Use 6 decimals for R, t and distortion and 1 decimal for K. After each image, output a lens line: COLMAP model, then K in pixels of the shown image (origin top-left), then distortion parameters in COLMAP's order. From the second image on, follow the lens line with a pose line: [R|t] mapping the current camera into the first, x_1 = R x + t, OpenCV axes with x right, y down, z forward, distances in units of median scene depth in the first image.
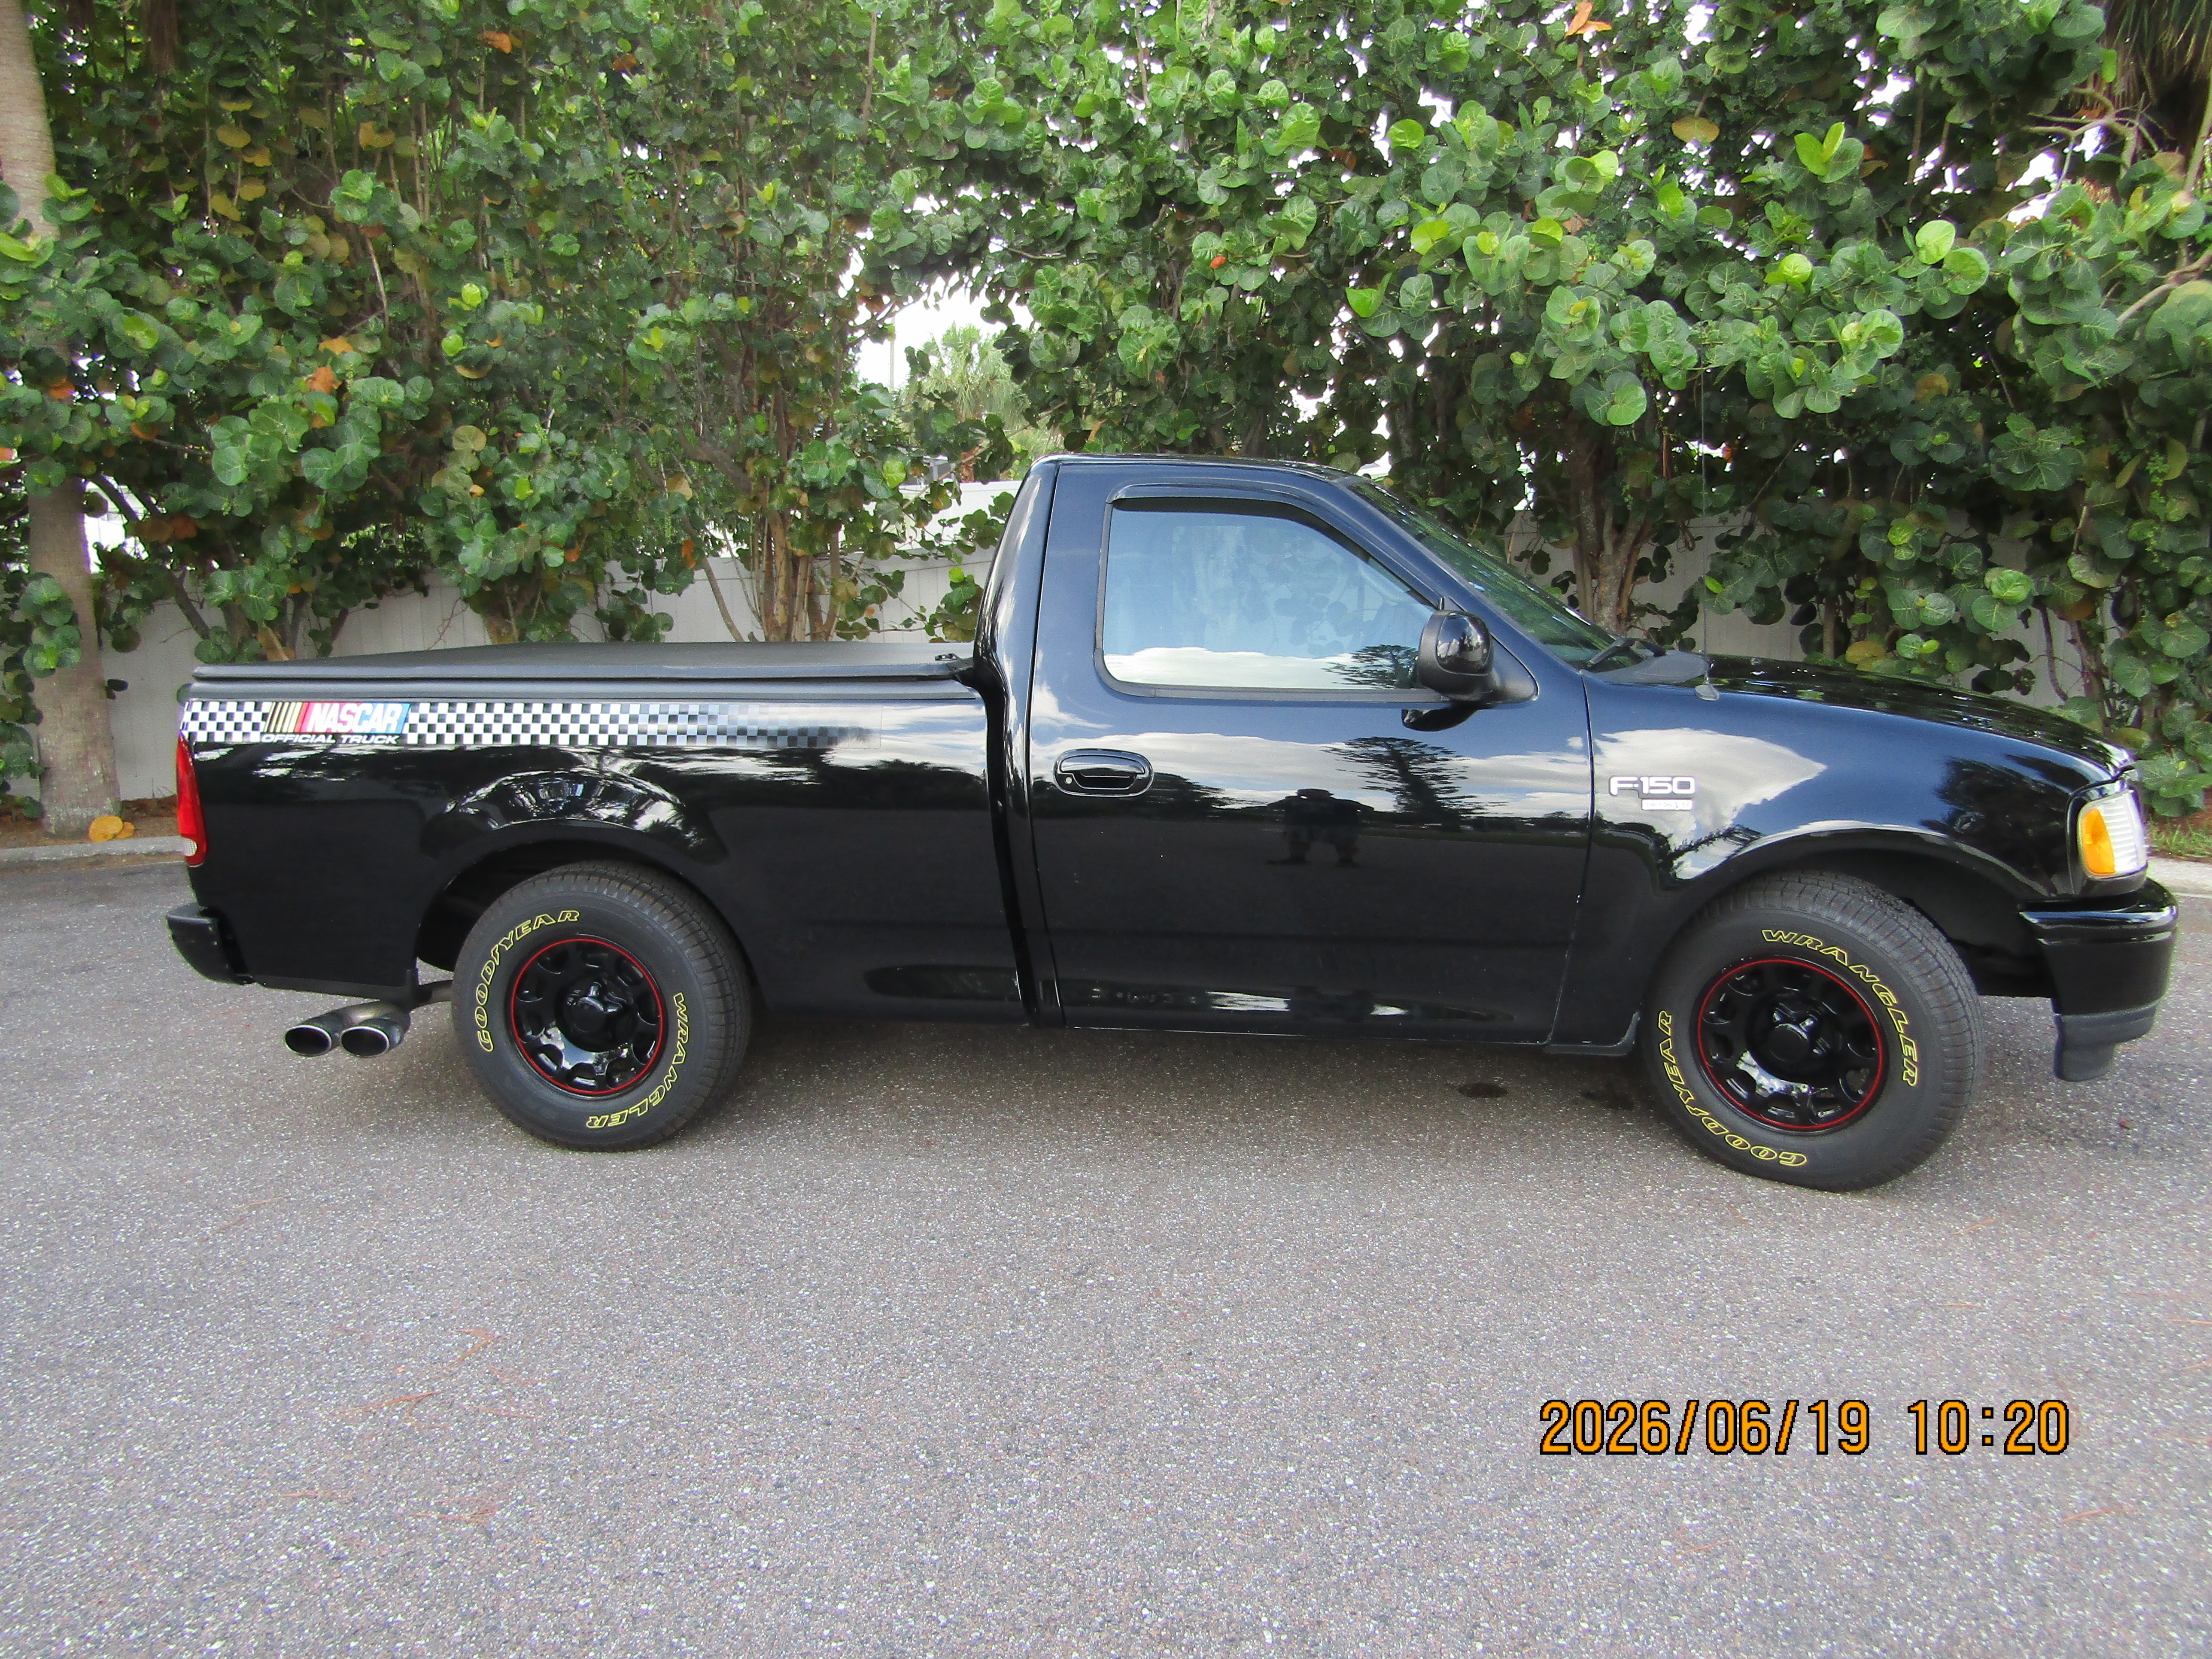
lens RADIAL K [[1563.8, 0, 1102.3], [0, 1563.8, 832.4], [0, 0, 1]] dist [-0.015461, 0.008343]
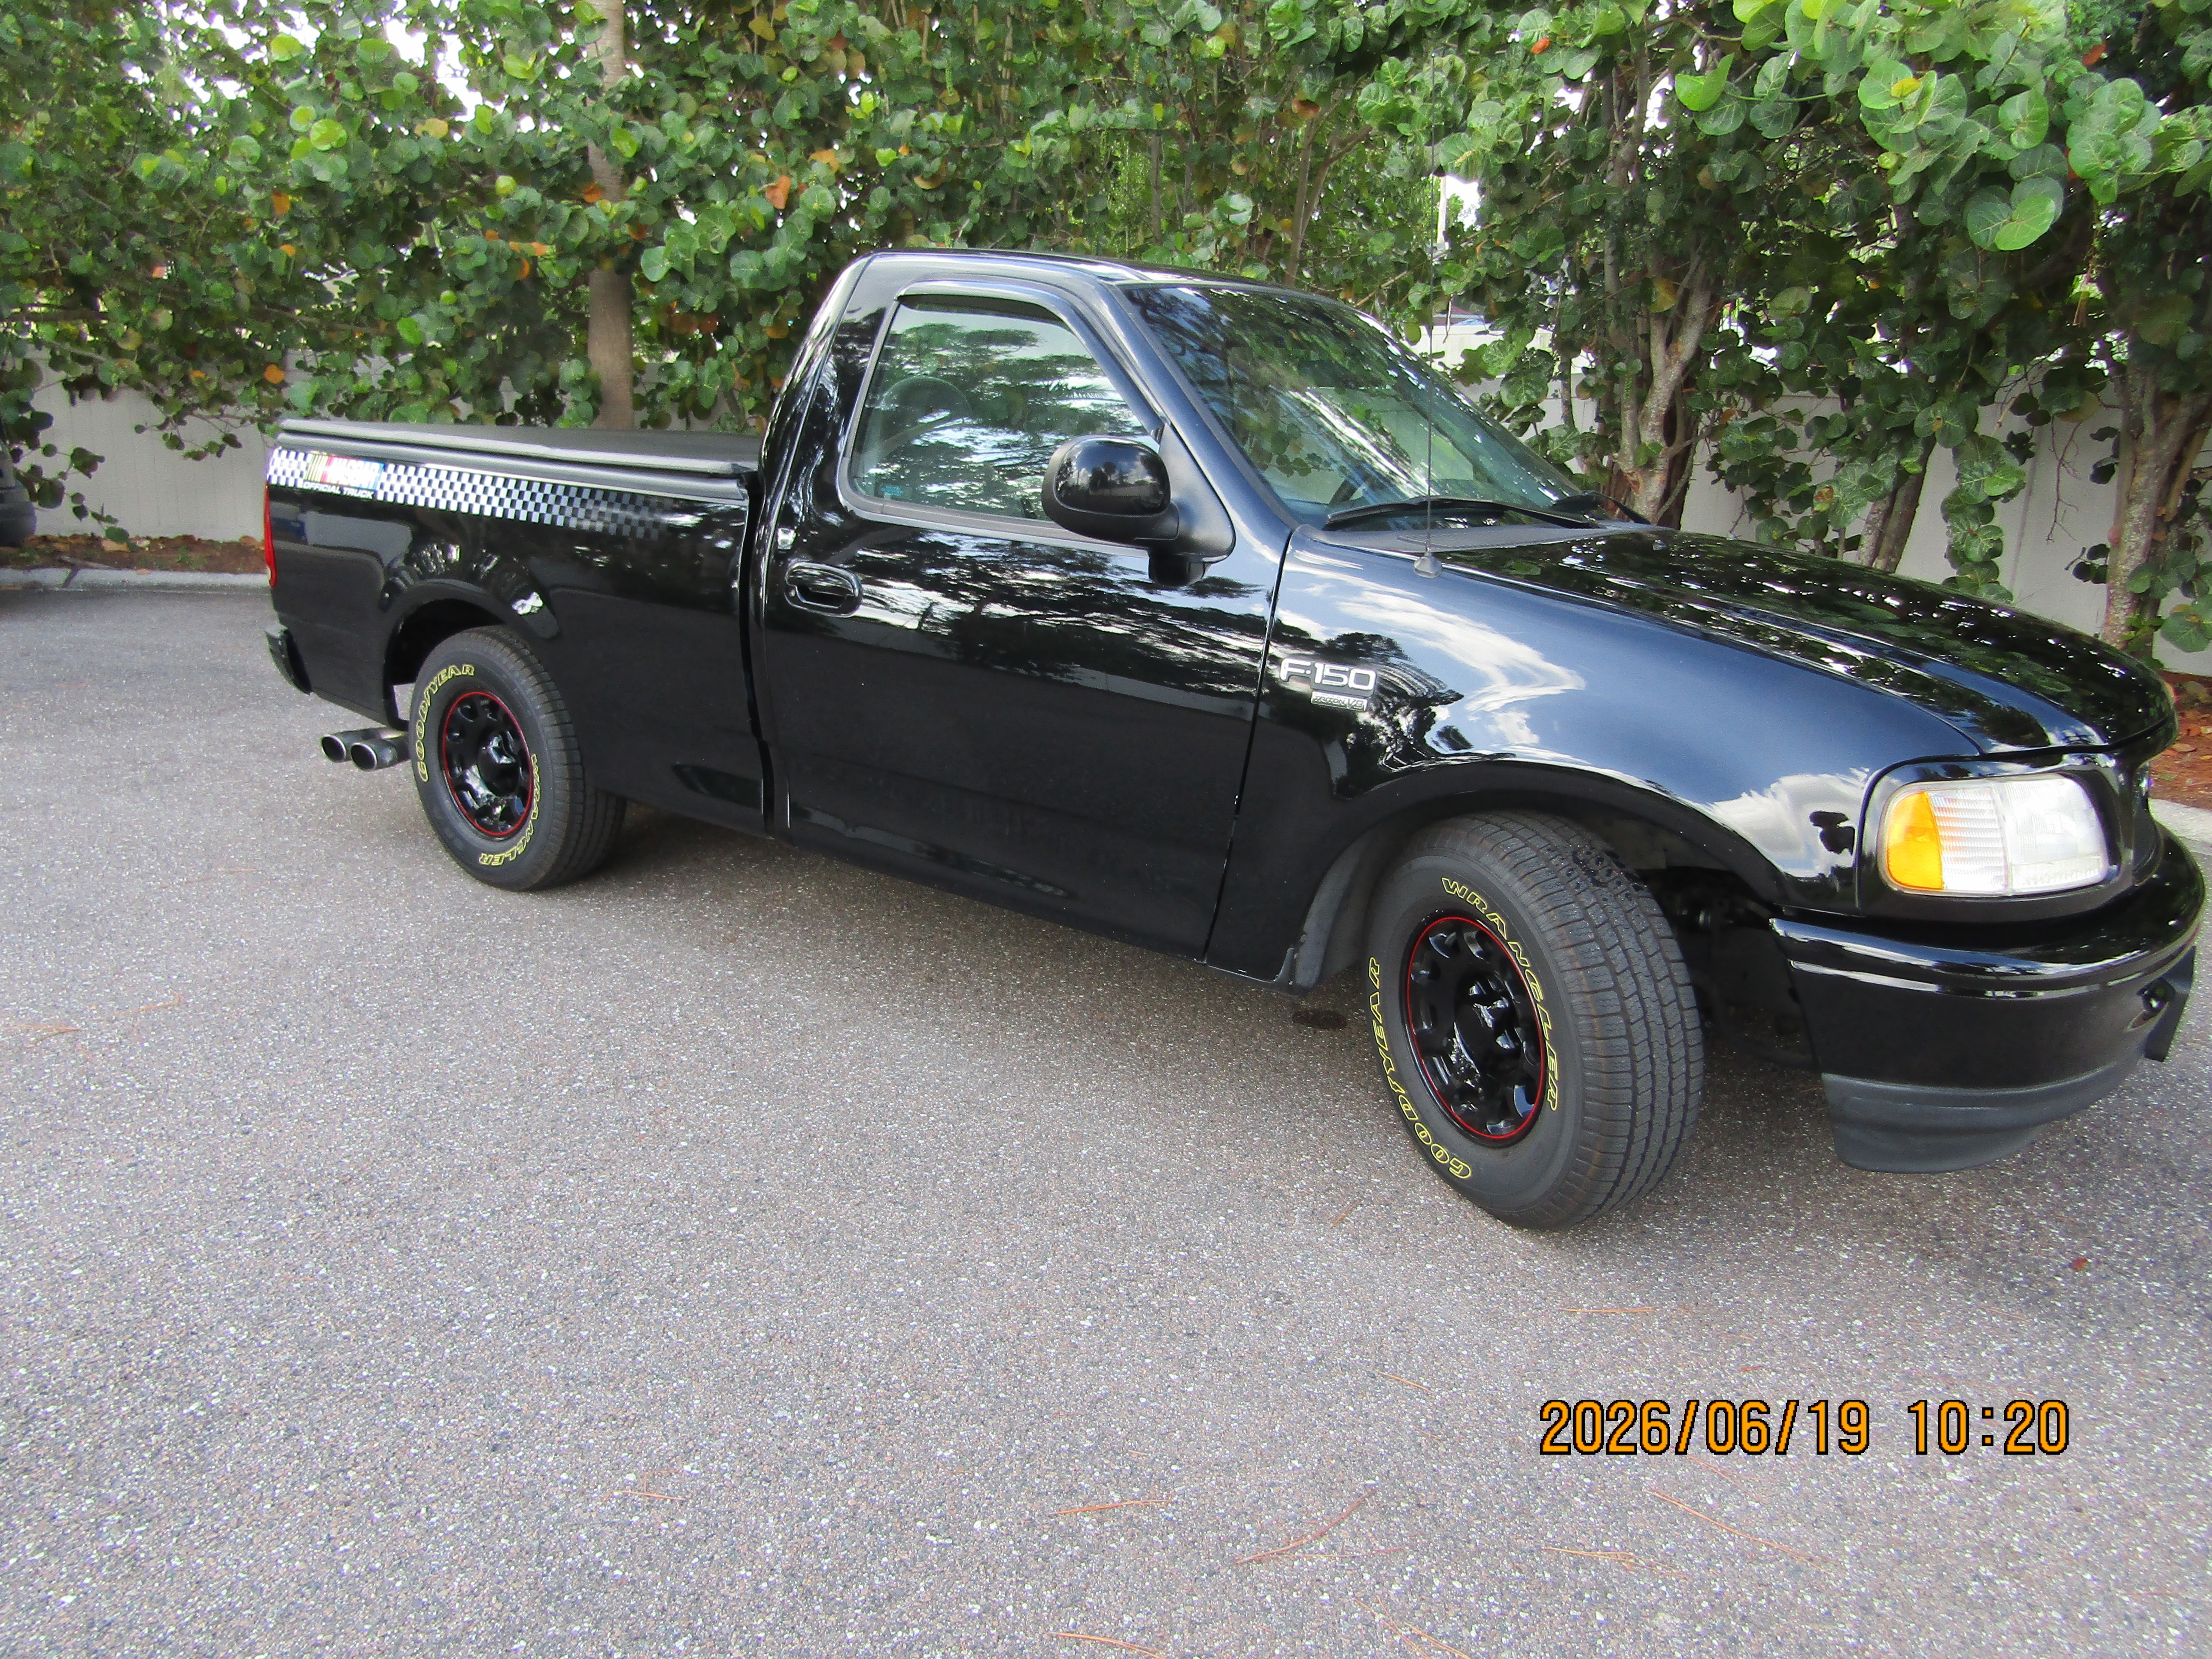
lens RADIAL K [[1563.8, 0, 1102.9], [0, 1563.8, 827.9], [0, 0, 1]] dist [-0.015461, 0.008343]
pose [[0.892233, 0.173729, -0.416819, 0.532373], [-0.133512, 0.983256, 0.124026, -0.032937], [0.431387, -0.055009, 0.900488, 0.194407]]
